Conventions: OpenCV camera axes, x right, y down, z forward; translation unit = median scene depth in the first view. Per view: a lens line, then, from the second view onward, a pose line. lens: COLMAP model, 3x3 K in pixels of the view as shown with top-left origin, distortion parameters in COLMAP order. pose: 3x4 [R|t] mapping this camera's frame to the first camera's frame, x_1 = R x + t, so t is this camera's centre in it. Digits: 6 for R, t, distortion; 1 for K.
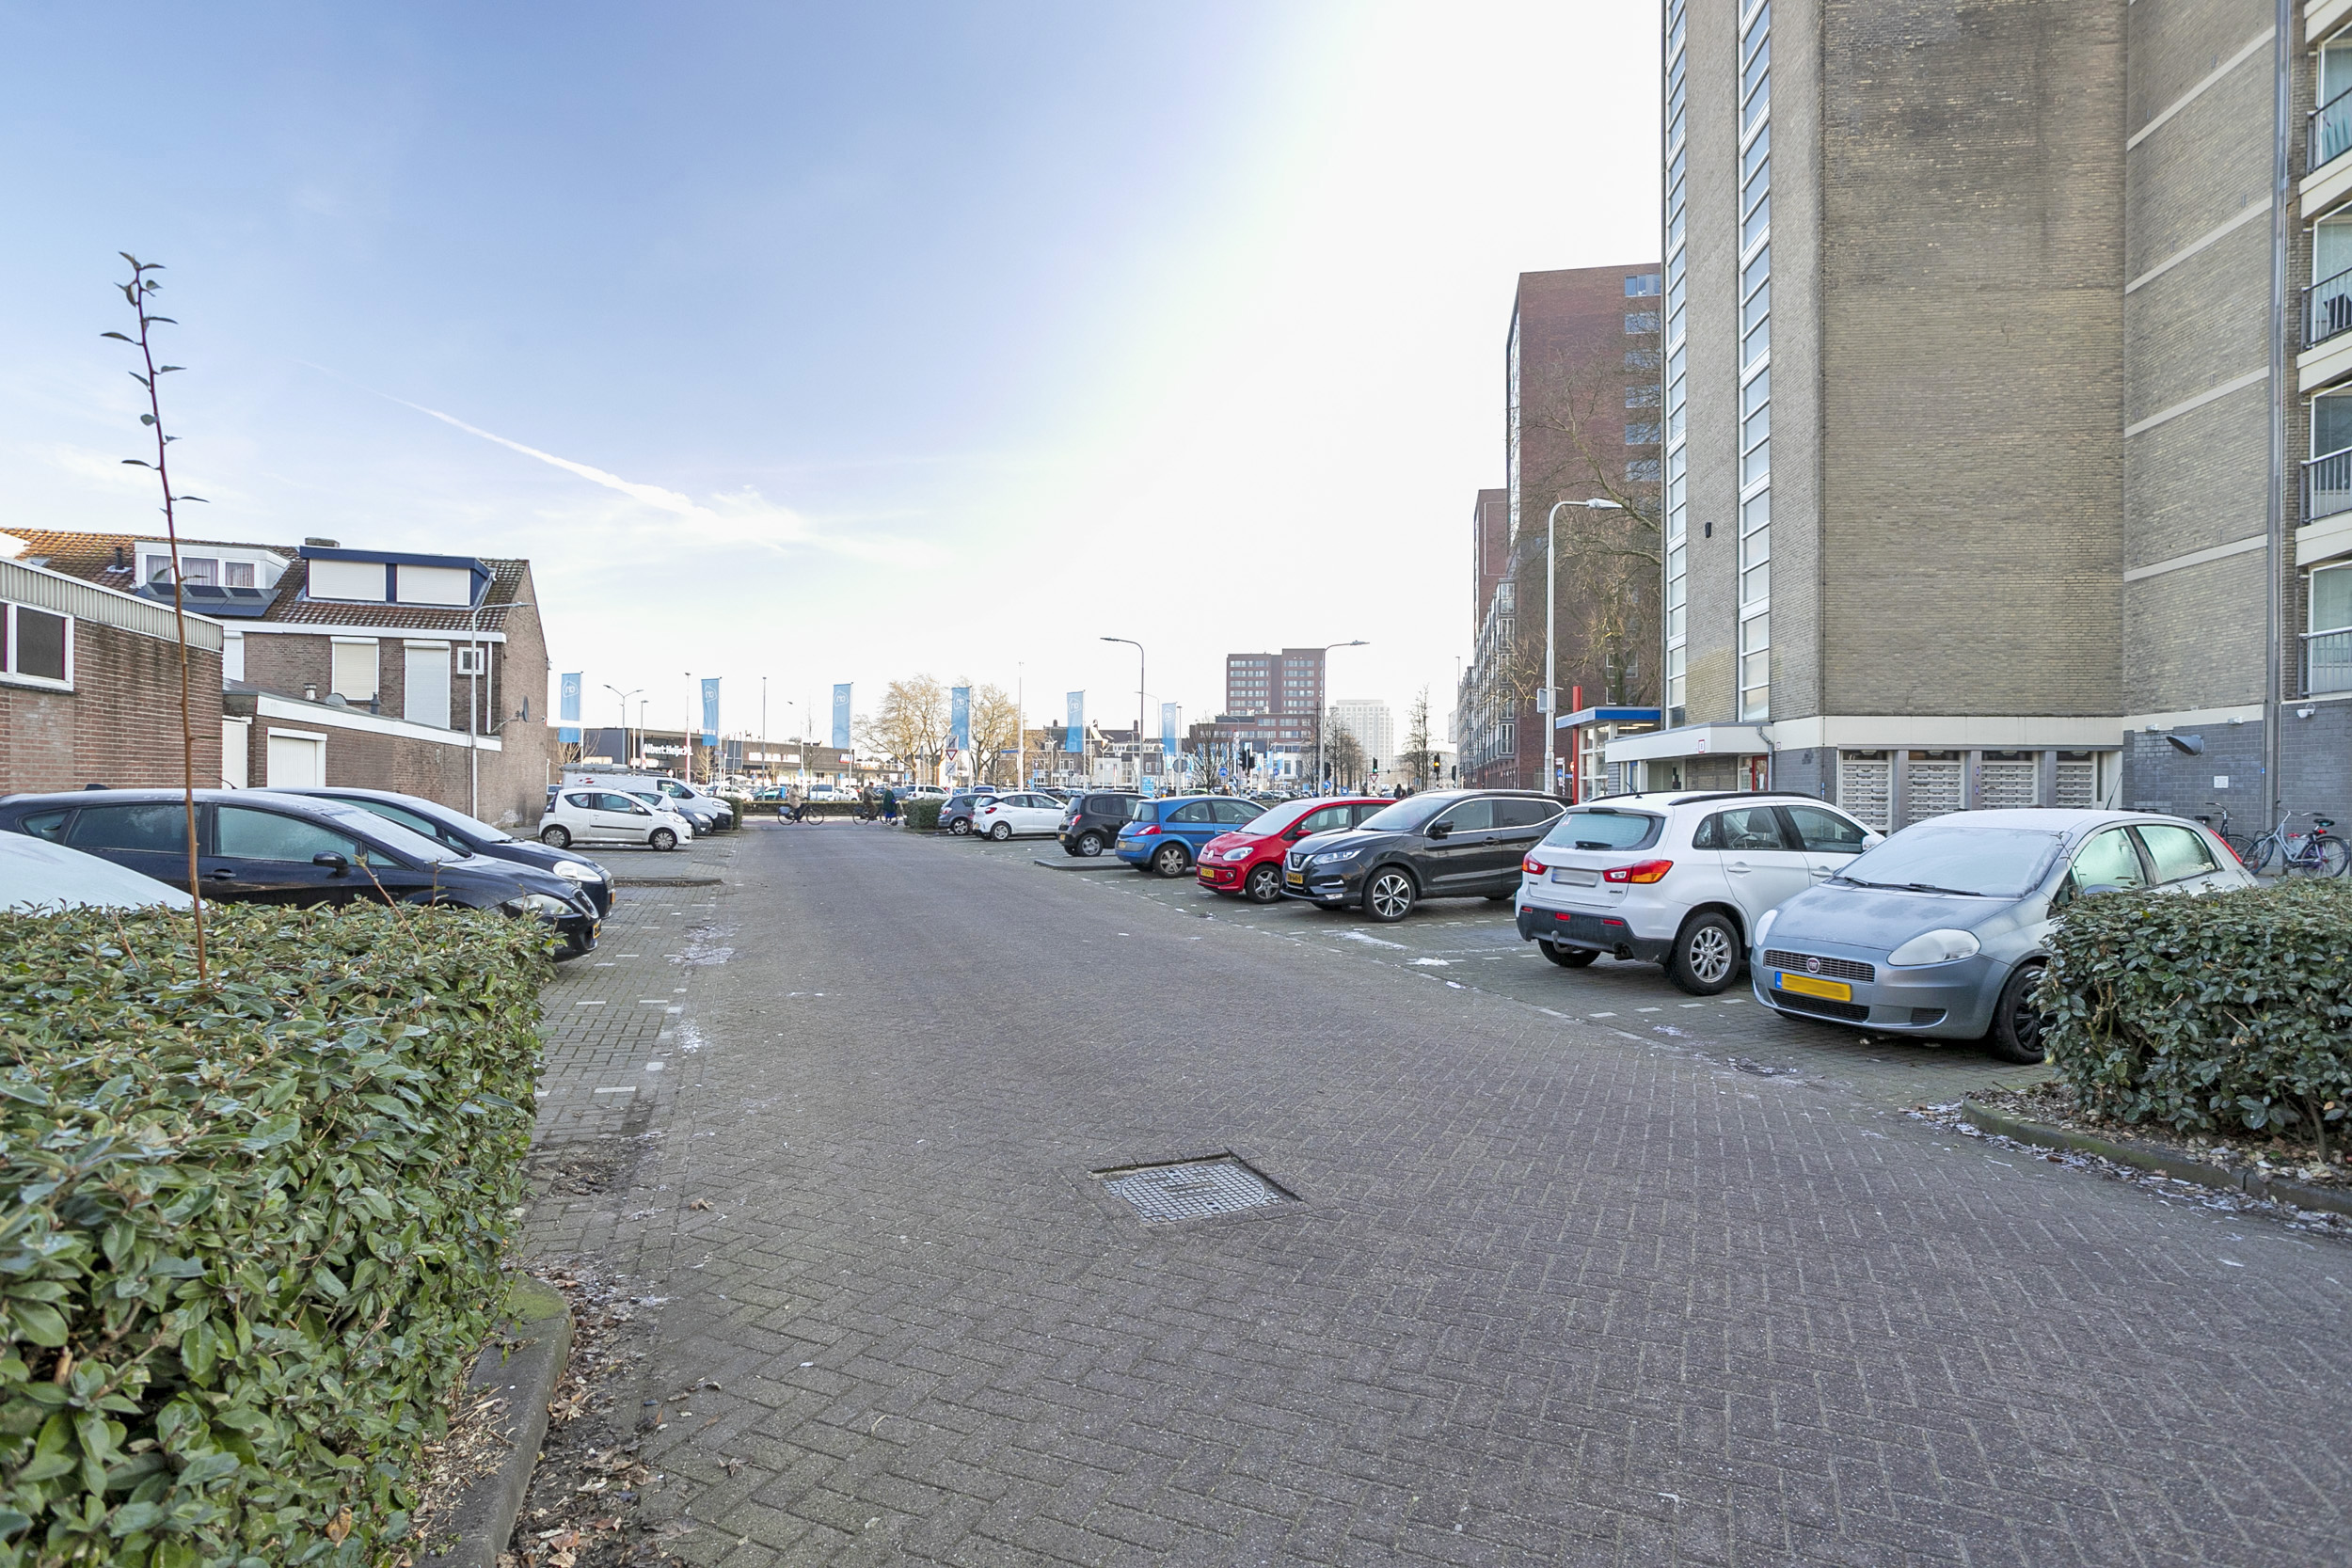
lens RADIAL K [[1159.7, 0, 1190.8], [0, 1159.7, 786.6], [0, 0, 1]] dist [-0.005170, 0.005033]
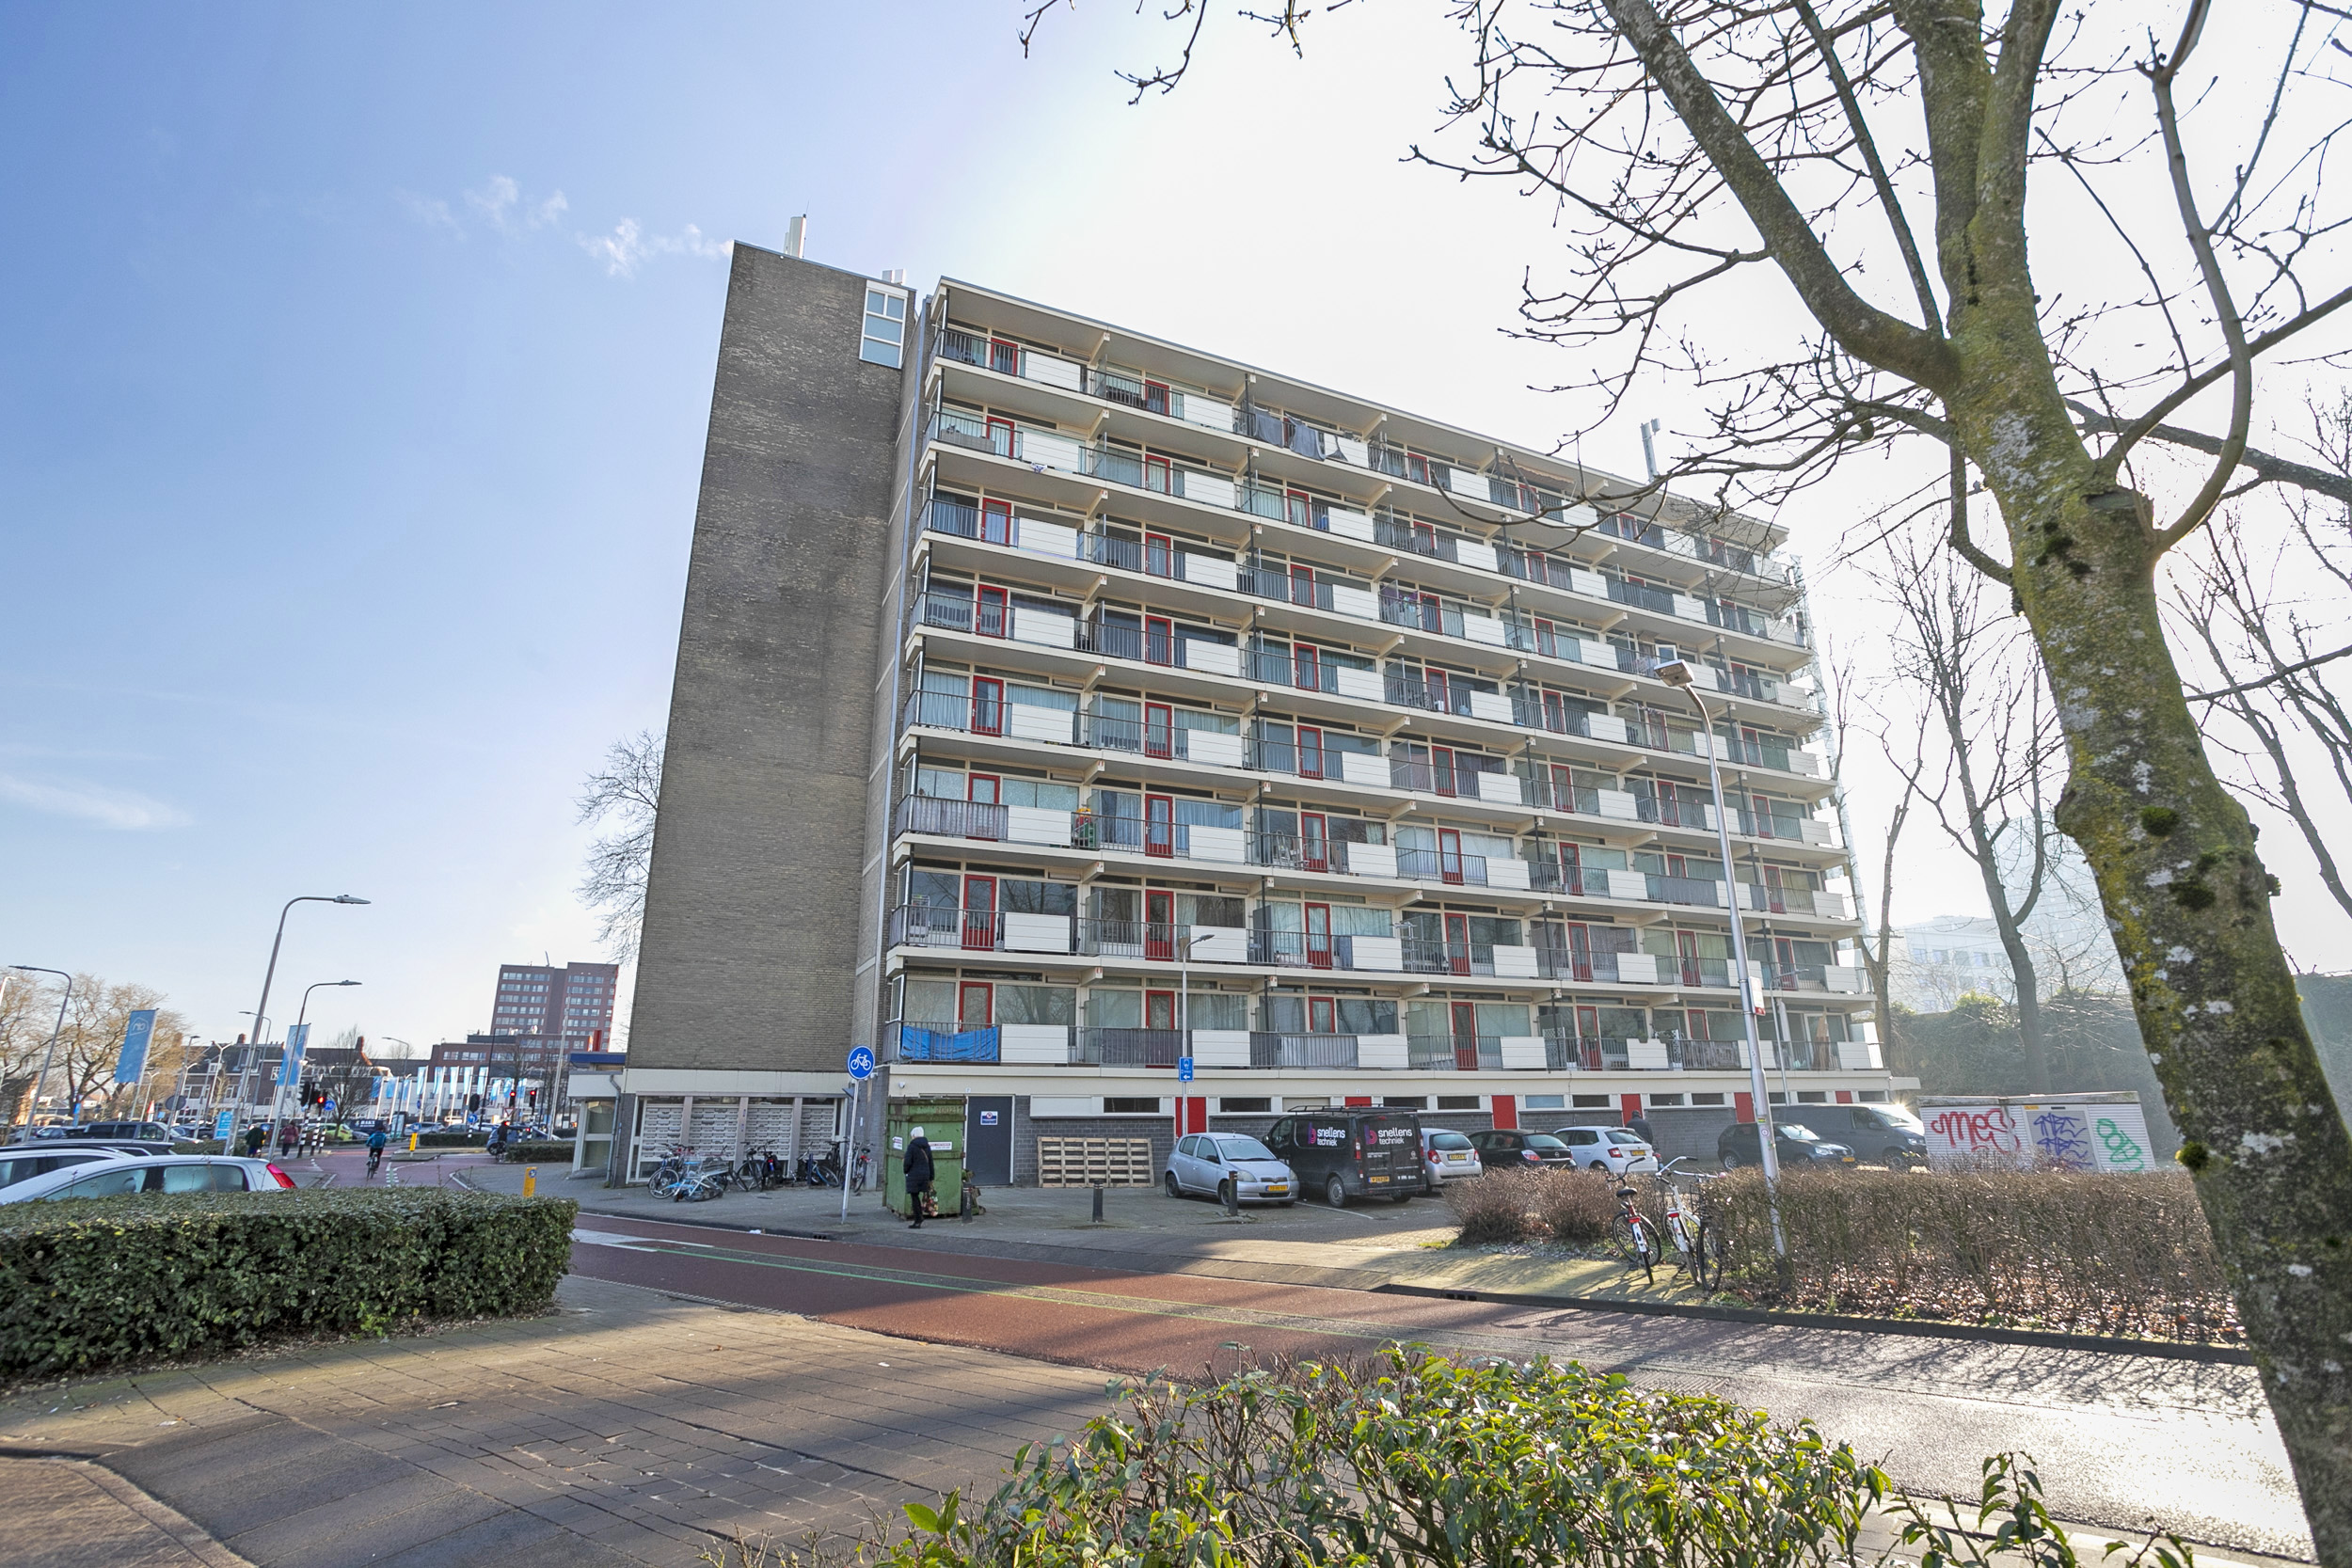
lens RADIAL K [[1159.7, 0, 1172.9], [0, 1159.7, 774.7], [0, 0, 1]] dist [-0.005170, 0.005033]
pose [[0.873421, 0.134788, 0.467940, 0.433285], [0.002555, 0.959649, -0.281190, -0.011531], [-0.486959, 0.246793, 0.837833, -0.438397]]
